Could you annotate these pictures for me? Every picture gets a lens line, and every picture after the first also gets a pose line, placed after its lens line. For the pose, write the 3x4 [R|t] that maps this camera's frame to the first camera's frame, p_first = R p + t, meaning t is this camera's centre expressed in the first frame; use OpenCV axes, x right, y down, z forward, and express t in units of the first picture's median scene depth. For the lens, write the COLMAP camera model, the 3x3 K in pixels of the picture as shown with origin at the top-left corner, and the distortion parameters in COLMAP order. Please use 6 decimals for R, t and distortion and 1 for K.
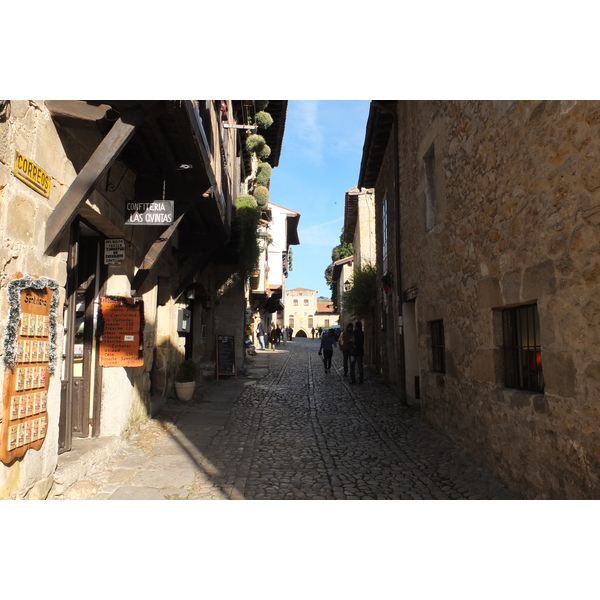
lens RADIAL K [[477.1, 0, 300.0], [0, 477.1, 300.0], [0, 0, 1]] dist [-0.012191, -0.005358]
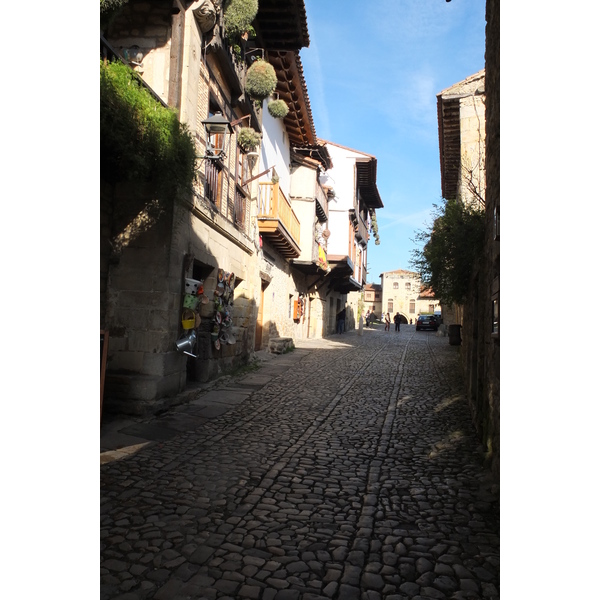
lens RADIAL K [[467.9, 0, 242.0], [0, 467.9, 297.3], [0, 0, 1]] dist [-0.004249, 0.000214]
pose [[0.944758, 0.026505, -0.326695, 0.044904], [-0.016075, 0.999272, 0.034585, 0.010189], [0.327374, -0.027423, 0.944497, 0.251607]]
